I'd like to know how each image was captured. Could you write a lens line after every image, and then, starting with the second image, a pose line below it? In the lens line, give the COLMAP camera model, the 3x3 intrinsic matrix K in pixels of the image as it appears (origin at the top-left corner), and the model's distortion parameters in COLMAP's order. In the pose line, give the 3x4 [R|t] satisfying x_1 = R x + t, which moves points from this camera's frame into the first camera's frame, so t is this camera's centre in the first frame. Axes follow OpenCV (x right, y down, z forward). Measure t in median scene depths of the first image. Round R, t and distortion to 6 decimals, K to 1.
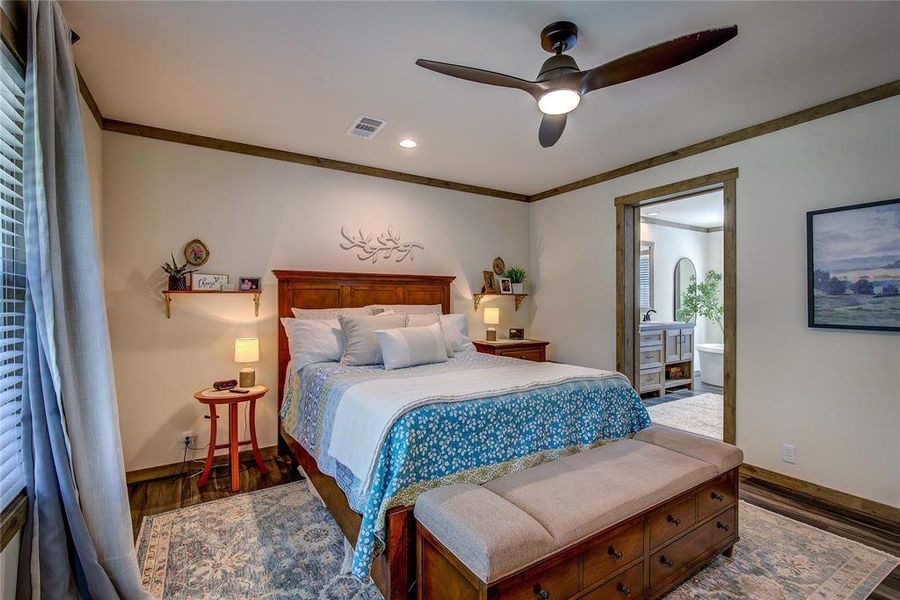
lens RADIAL K [[407.7, 0, 452.6], [0, 407.7, 304.6], [0, 0, 1]] dist [-0.000317, 0.000432]
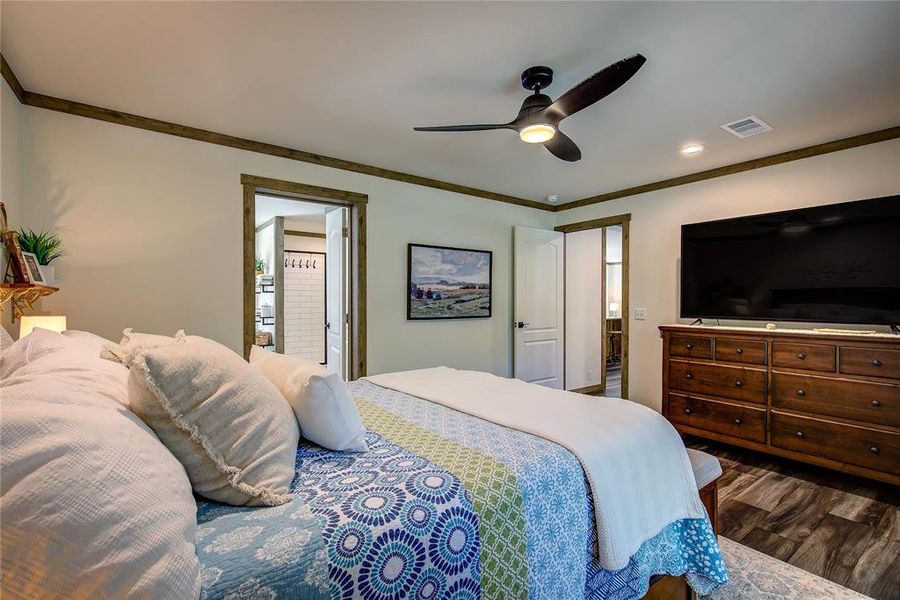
lens RADIAL K [[407.7, 0, 452.6], [0, 407.7, 304.6], [0, 0, 1]] dist [-0.000317, 0.000432]
pose [[-0.070505, -0.001023, 0.997511, -0.307882], [0.012555, 0.999919, 0.001913, -0.001181], [-0.997432, 0.012658, -0.070486, 0.464040]]
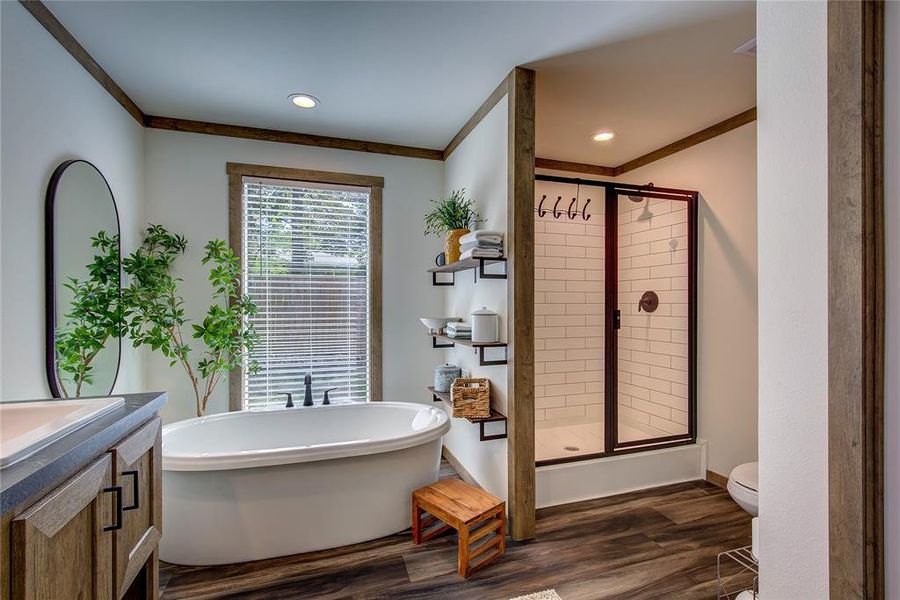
lens RADIAL K [[407.7, 0, 452.6], [0, 407.7, 304.6], [0, 0, 1]] dist [-0.000317, 0.000432]
pose [[0.241602, 0.001619, 0.970374, 0.425849], [0.000878, 0.999998, -0.001887, -0.009891], [-0.970375, 0.001308, 0.241600, 0.829146]]
